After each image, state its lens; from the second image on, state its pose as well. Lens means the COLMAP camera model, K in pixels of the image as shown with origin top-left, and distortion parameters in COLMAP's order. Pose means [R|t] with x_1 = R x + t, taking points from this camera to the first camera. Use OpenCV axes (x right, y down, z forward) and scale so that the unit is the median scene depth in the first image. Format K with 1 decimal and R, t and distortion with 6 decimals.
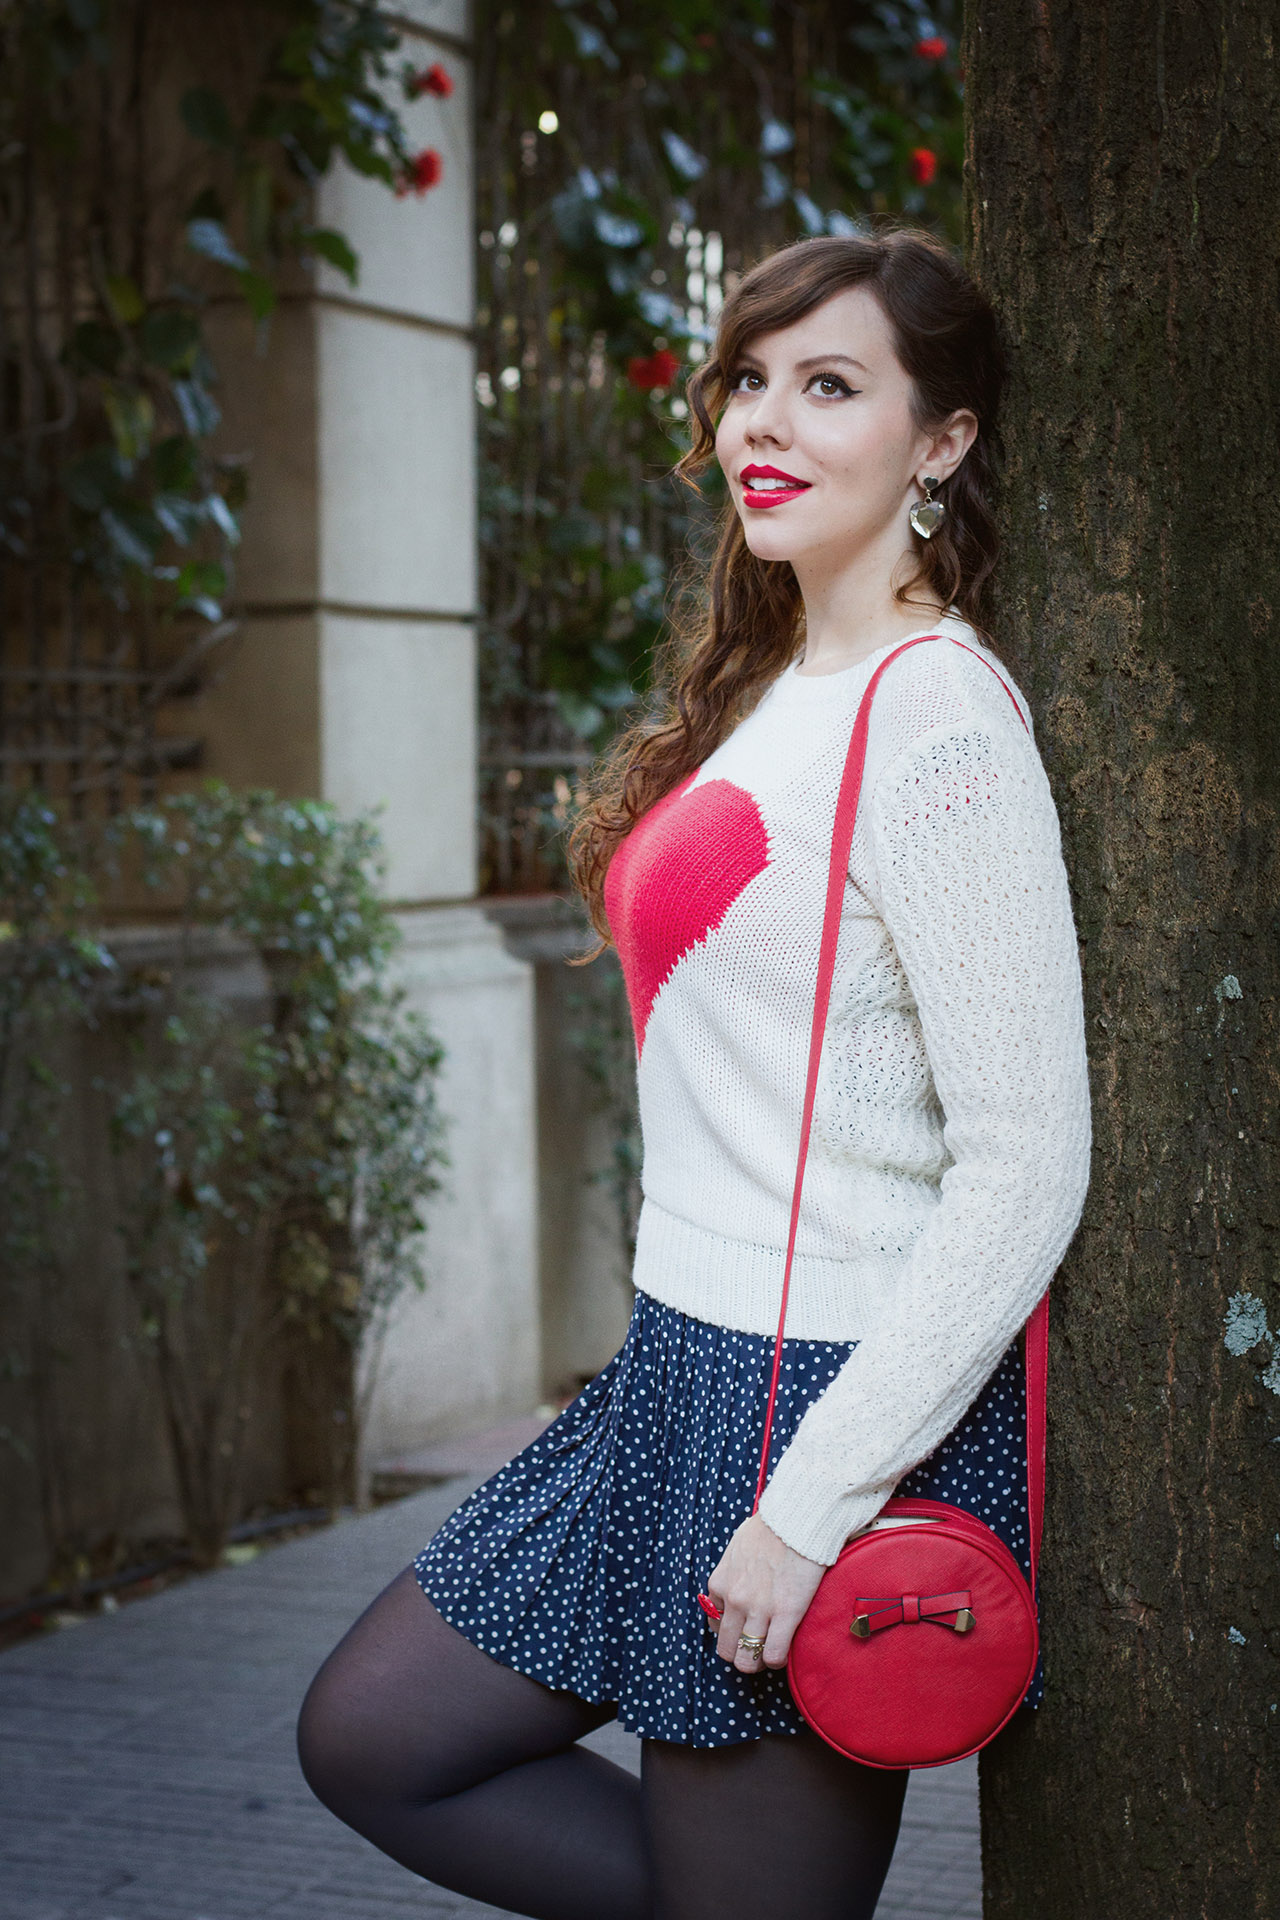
lens RADIAL K [[4569.7, 0, 640.0], [0, 4569.7, 960.0], [0, 0, 1]] dist [-0.094764, -0.237102]
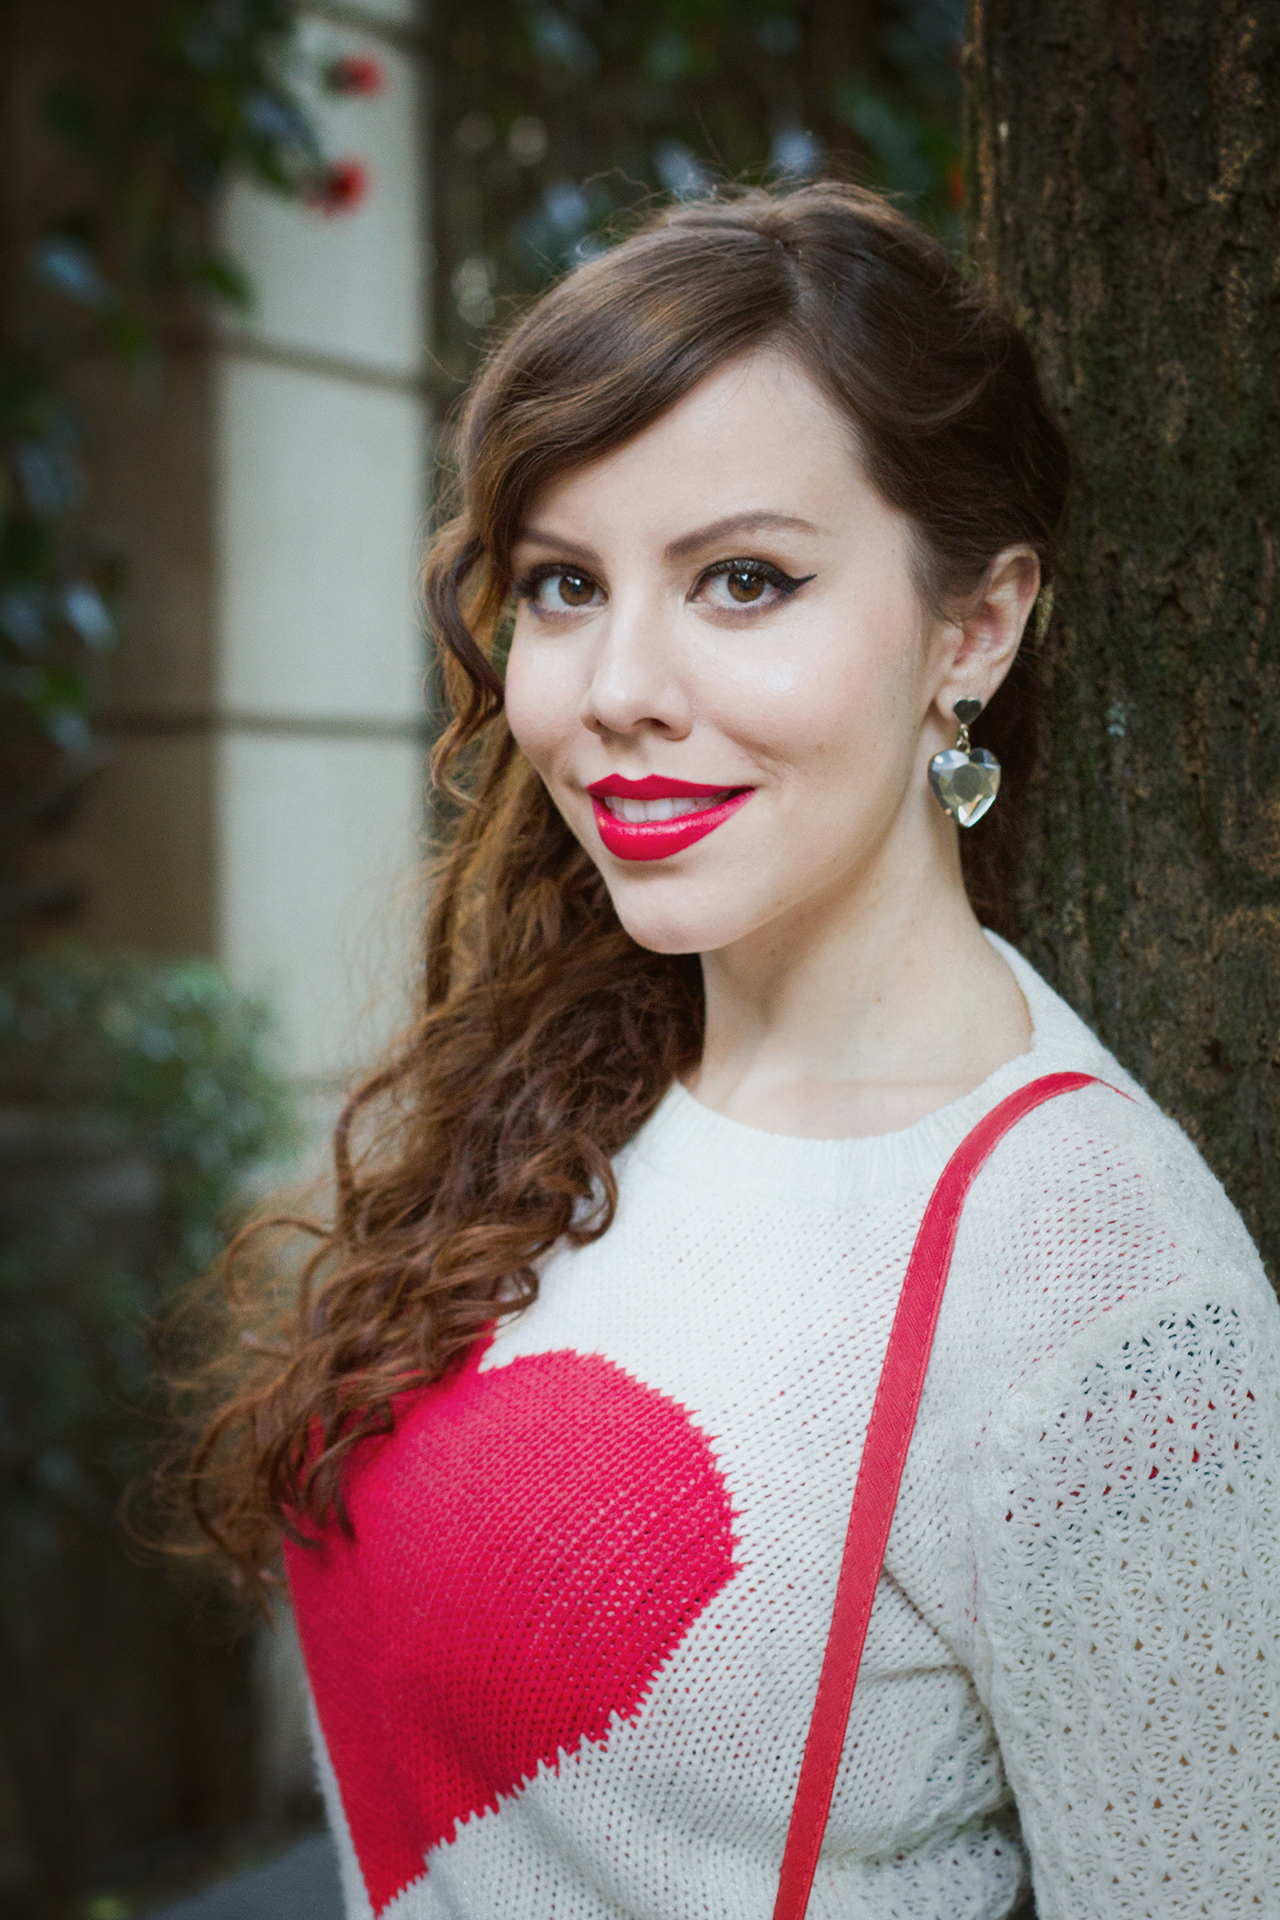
lens RADIAL K [[4569.7, 0, 640.0], [0, 4569.7, 960.0], [0, 0, 1]] dist [-0.094764, -0.237102]
pose [[0.999905, 0.001705, -0.013643, 0.042650], [-0.001857, 0.999936, -0.011171, -0.068033], [0.013623, 0.011195, 0.999845, 0.496196]]
